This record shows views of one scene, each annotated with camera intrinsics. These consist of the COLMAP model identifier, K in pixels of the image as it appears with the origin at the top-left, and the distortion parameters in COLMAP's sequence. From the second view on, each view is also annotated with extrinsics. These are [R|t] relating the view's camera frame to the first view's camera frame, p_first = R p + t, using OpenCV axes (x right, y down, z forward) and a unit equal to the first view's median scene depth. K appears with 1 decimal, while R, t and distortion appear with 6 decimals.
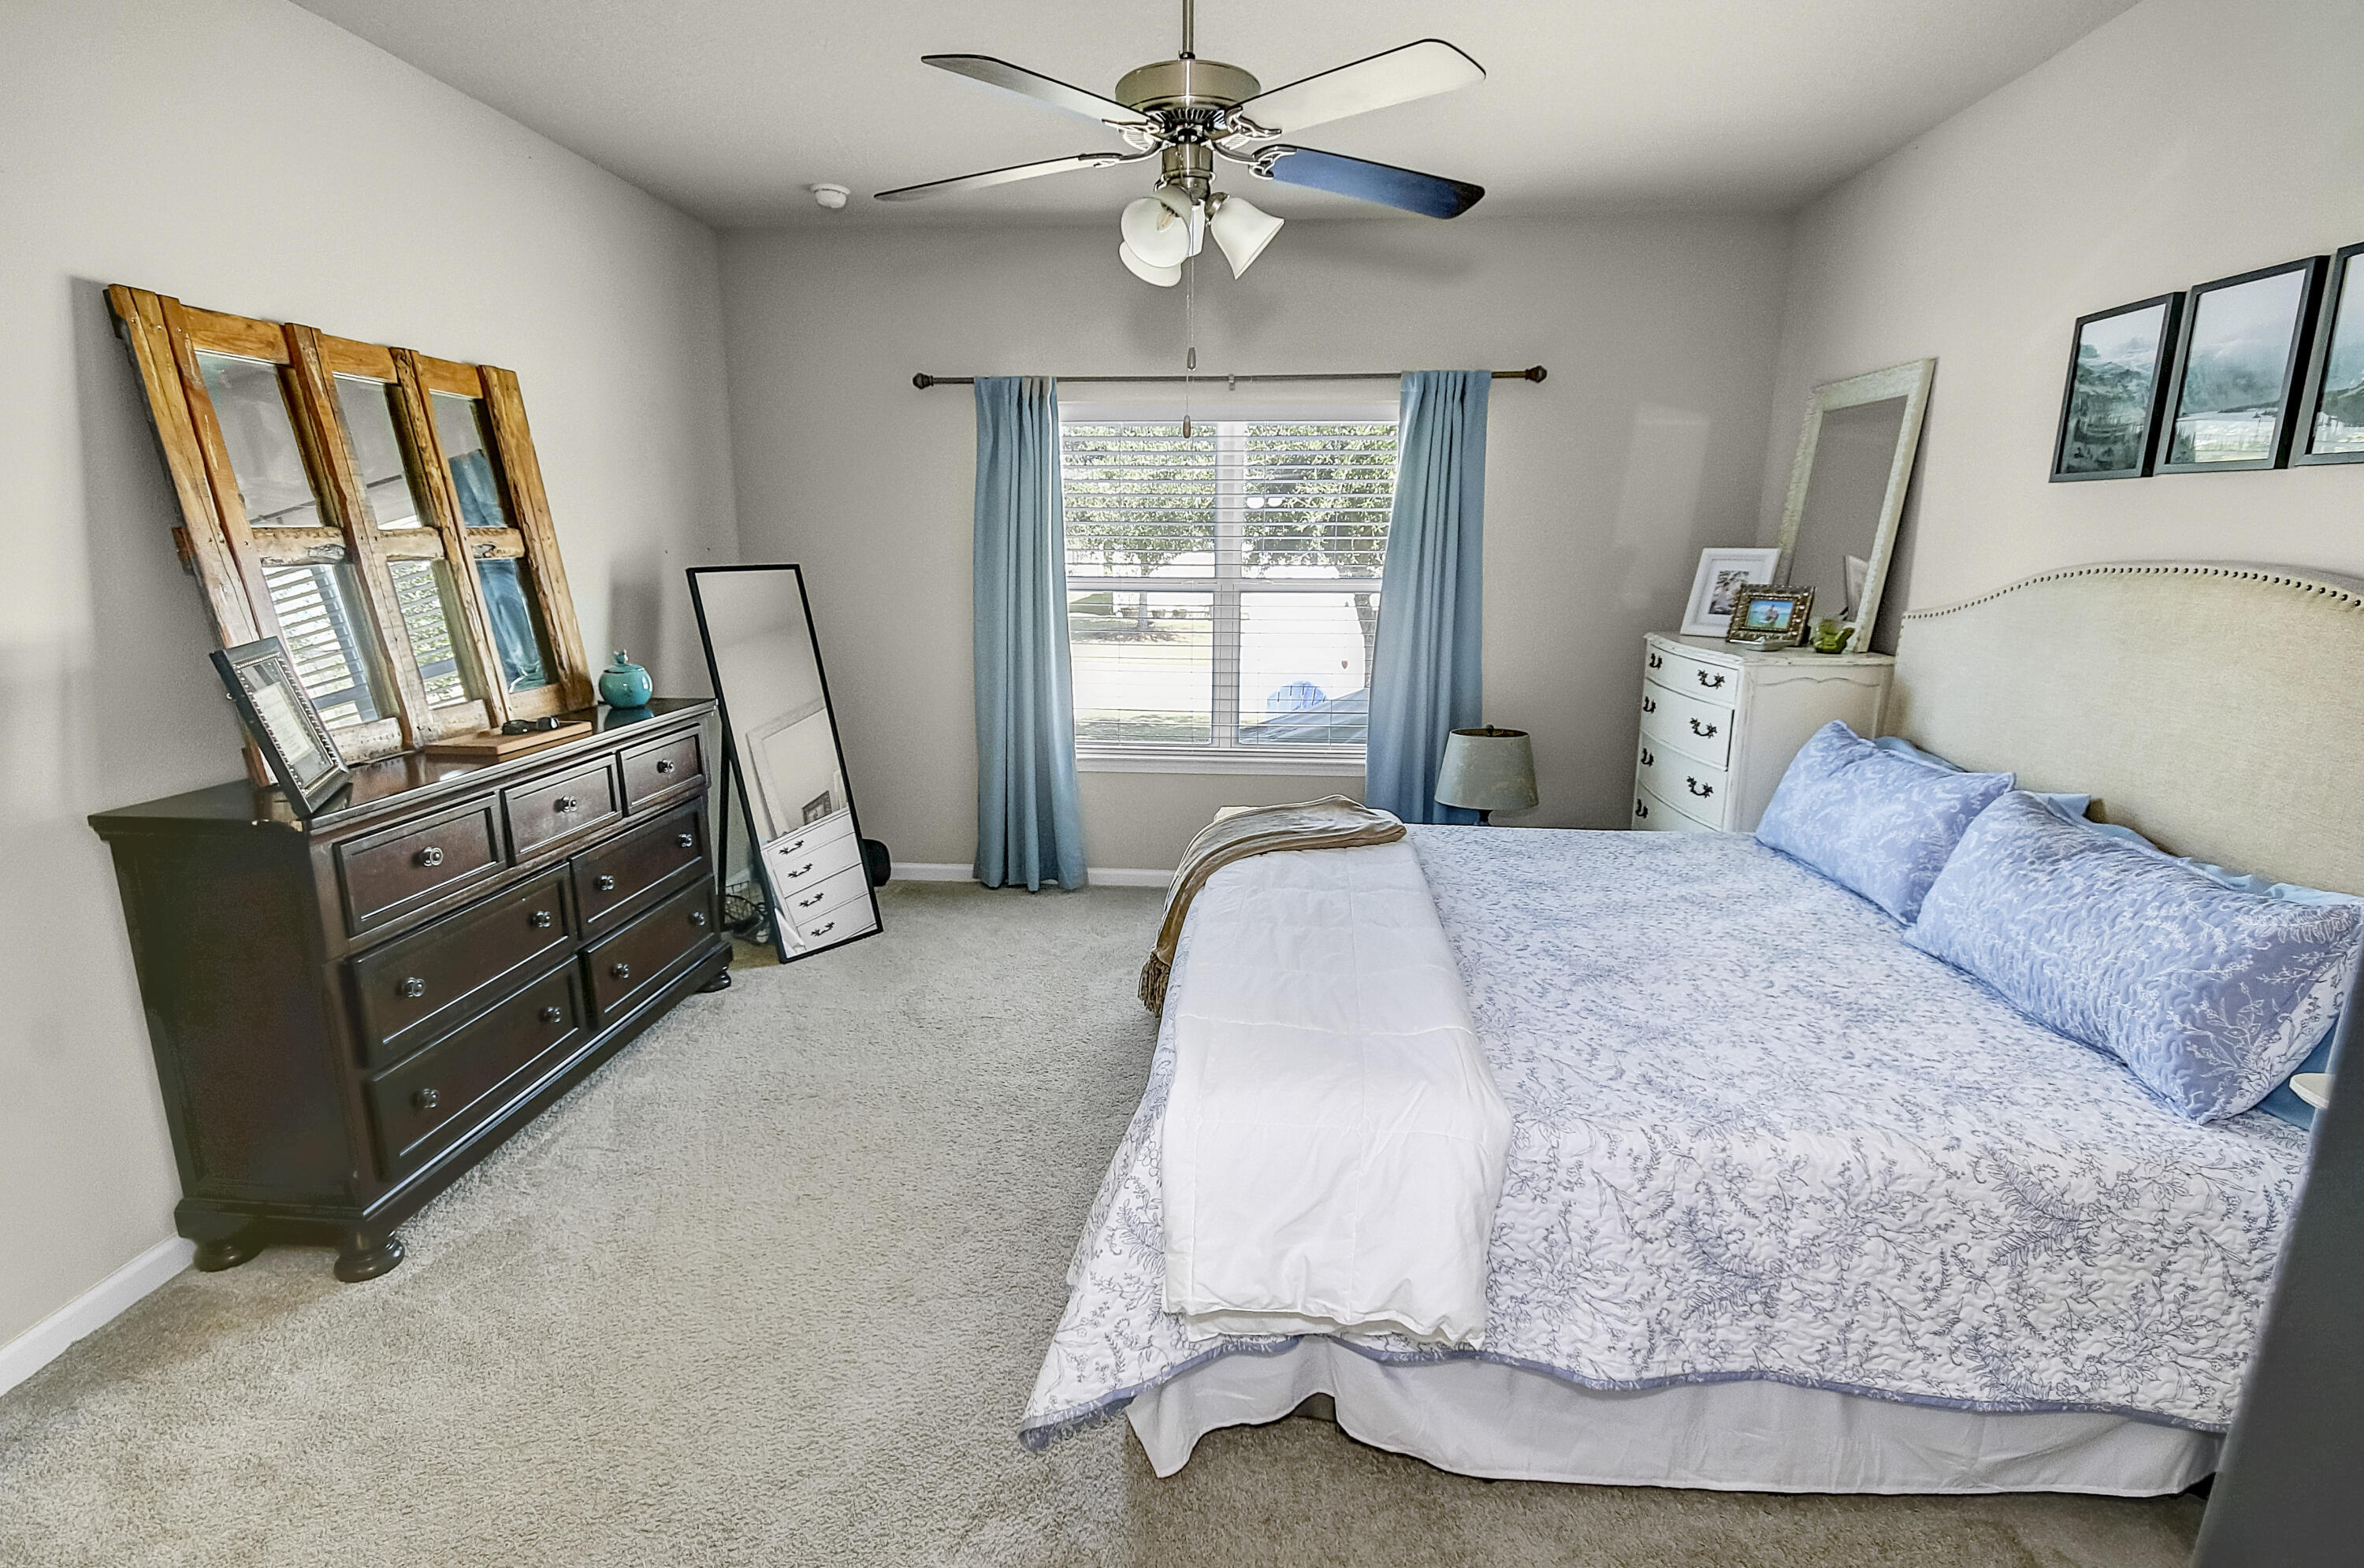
lens RADIAL K [[1131.8, 0, 1185.0], [0, 1131.8, 799.2], [0, 0, 1]] dist [0.001363, 0.000316]
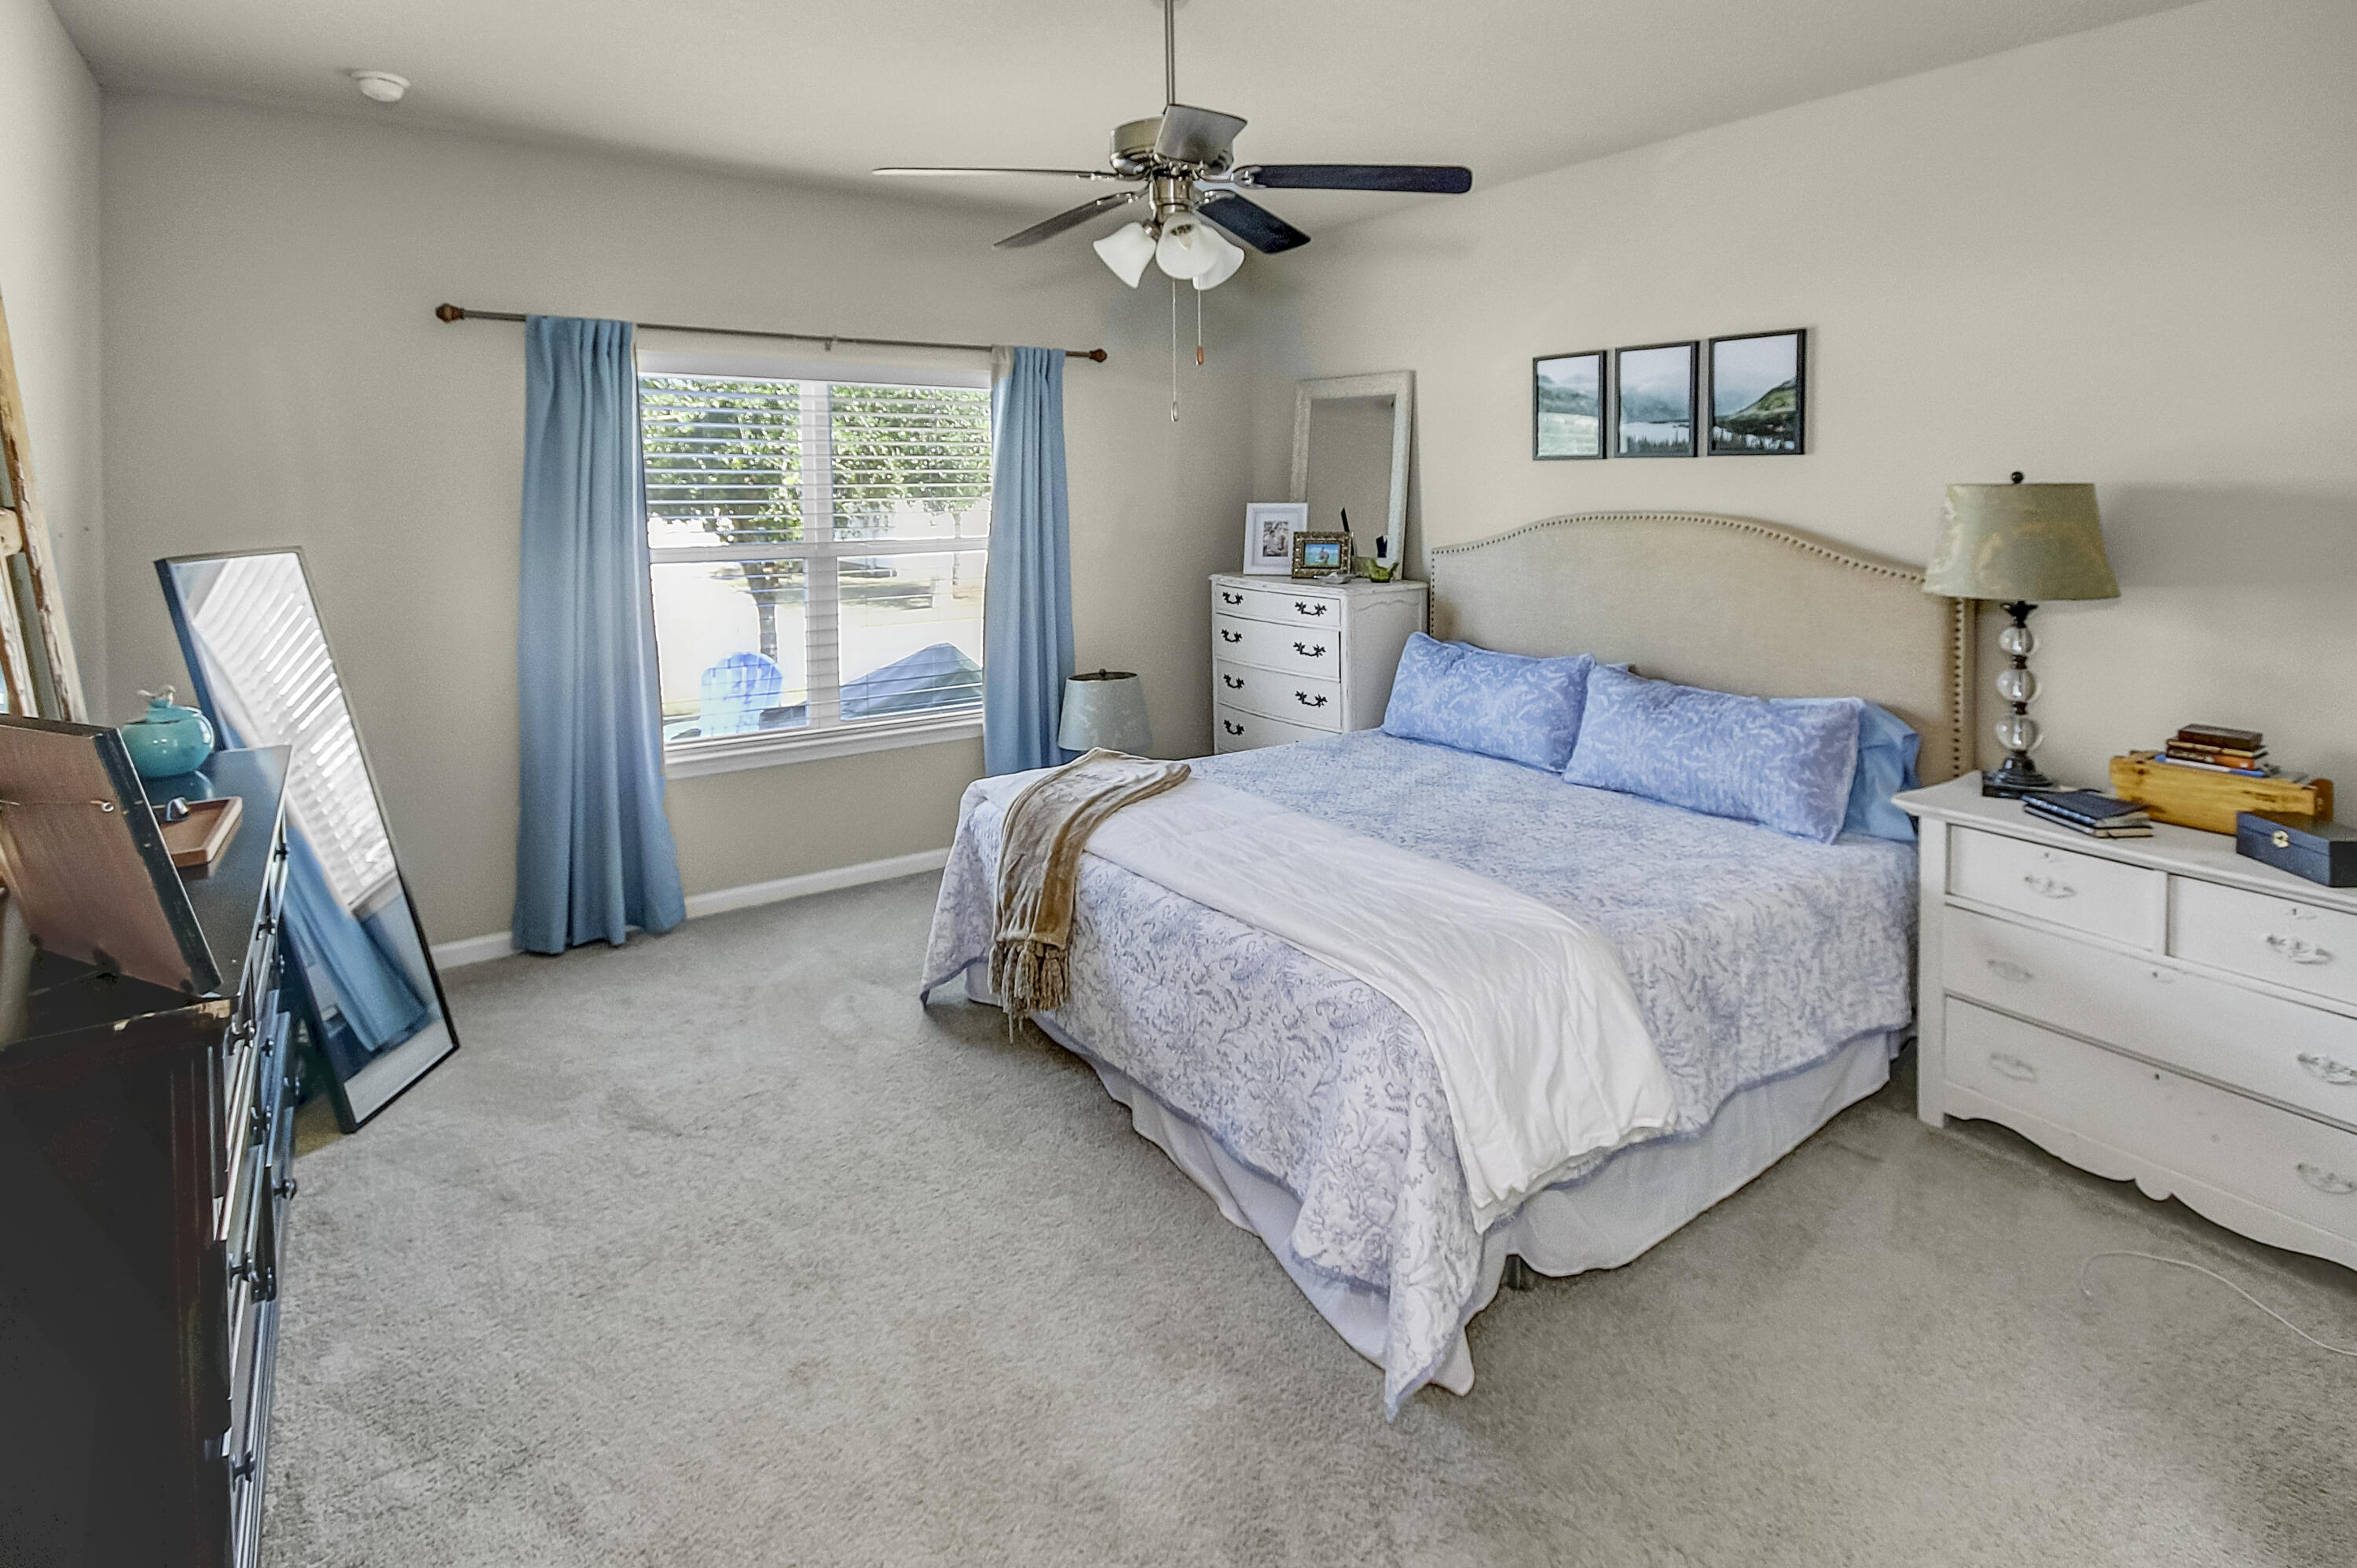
lens RADIAL K [[1171.1, 0, 1262.2], [0, 1171.1, 516.9], [0, 0, 1]] dist [-0.005219, 0.004242]
pose [[0.759337, -0.023584, 0.650271, -0.421372], [0.152247, 0.978043, -0.142310, -0.033183], [-0.632636, 0.207063, 0.746255, 0.072275]]
